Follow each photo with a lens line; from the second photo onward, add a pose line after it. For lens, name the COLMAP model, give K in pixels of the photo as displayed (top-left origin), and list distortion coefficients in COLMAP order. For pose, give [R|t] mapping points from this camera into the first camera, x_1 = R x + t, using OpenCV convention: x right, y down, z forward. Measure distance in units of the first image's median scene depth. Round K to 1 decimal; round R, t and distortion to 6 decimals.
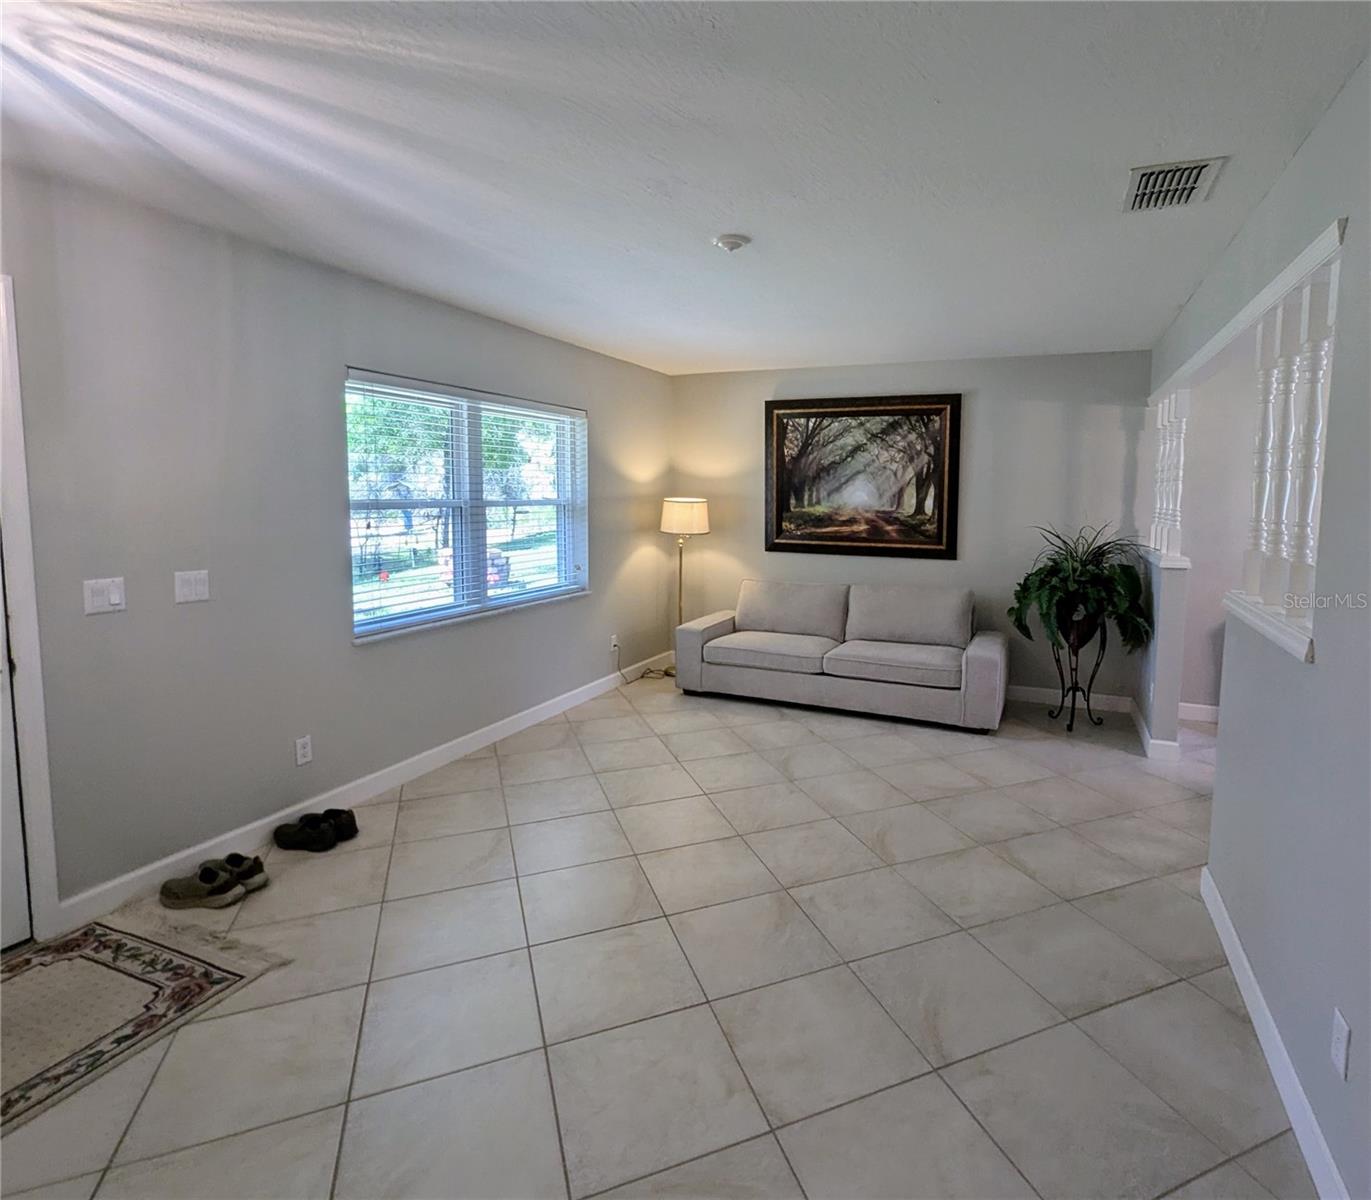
lens RADIAL K [[724.9, 0, 752.0], [0, 724.9, 554.3], [0, 0, 1]] dist [-0.002665, 0.002020]
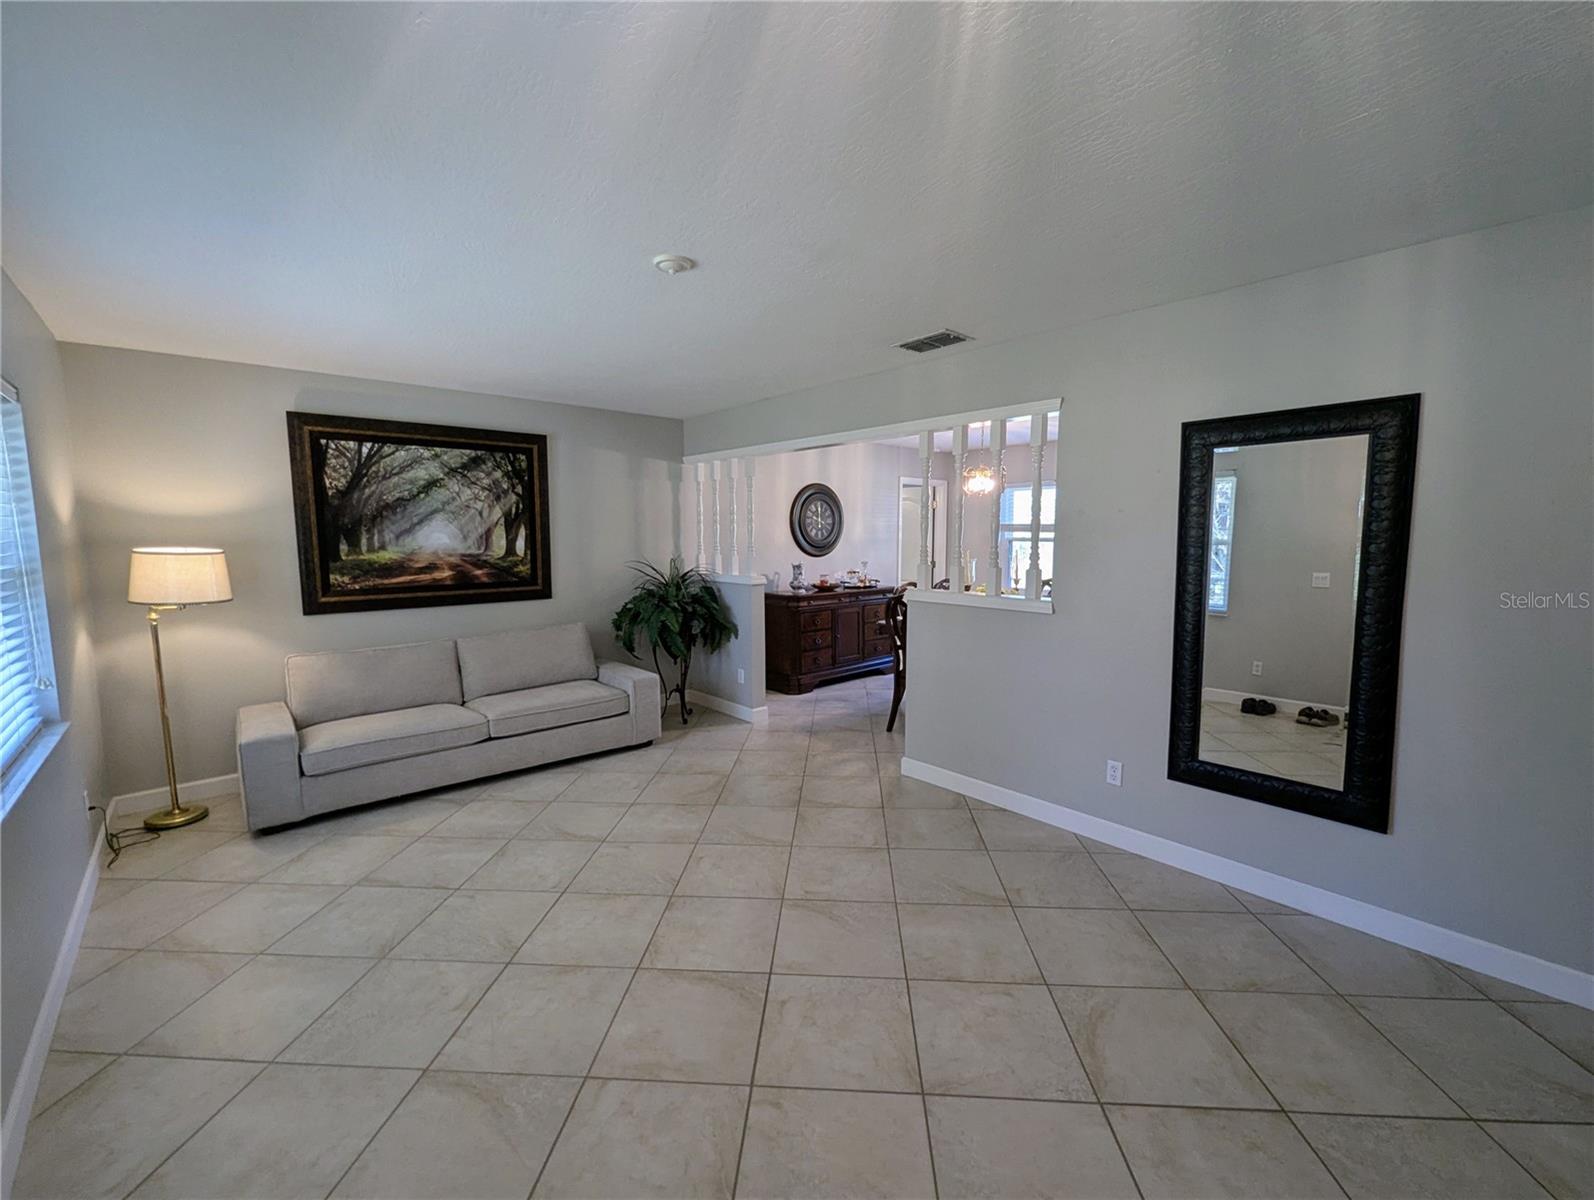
lens RADIAL K [[663.3, 0, 802.8], [0, 663.3, 610.2], [0, 0, 1]] dist [0.003812, -0.002431]
pose [[0.444230, -0.117946, 0.888115, -0.390600], [0.087127, 0.992285, 0.088200, -0.027232], [-0.891666, 0.038198, 0.451079, 0.254383]]
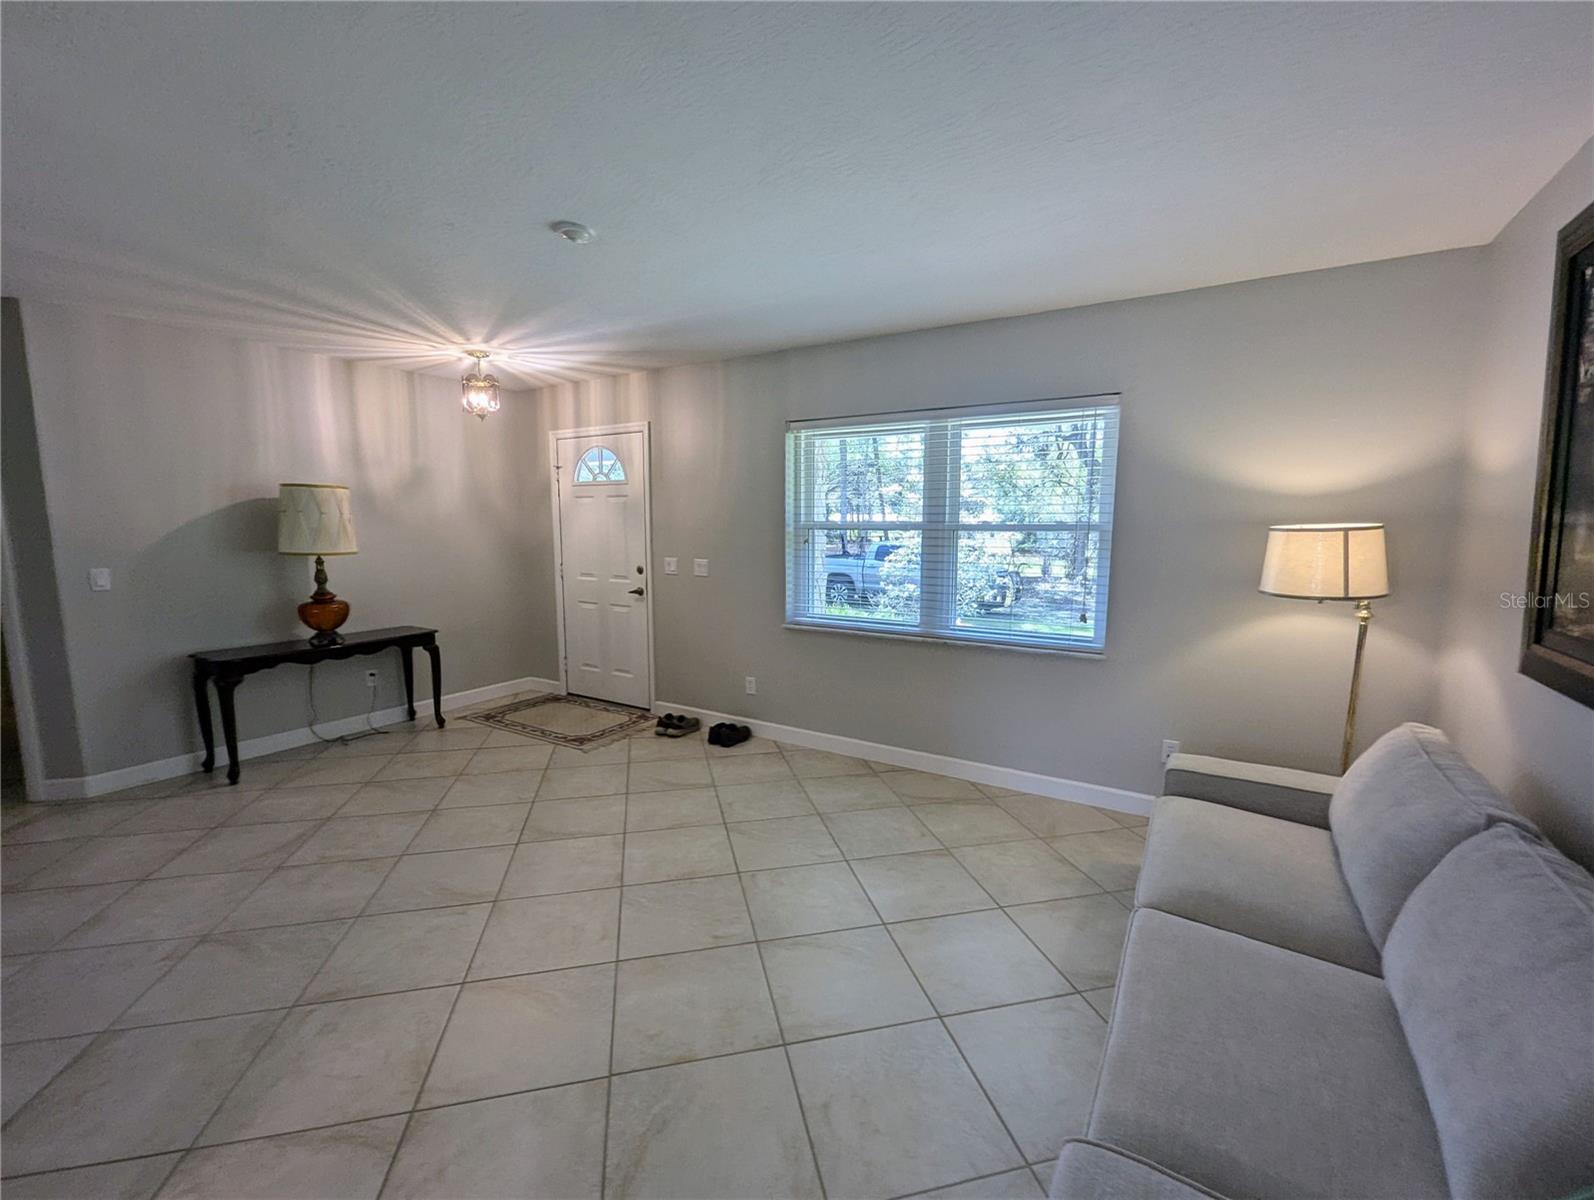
lens RADIAL K [[663.3, 0, 806.1], [0, 663.3, 607.4], [0, 0, 1]] dist [0.003812, -0.002431]
pose [[-0.157003, 0.115836, -0.980781, 0.419008], [-0.090442, 0.987238, 0.131076, -0.050251], [0.983448, 0.109283, -0.144523, 0.760237]]
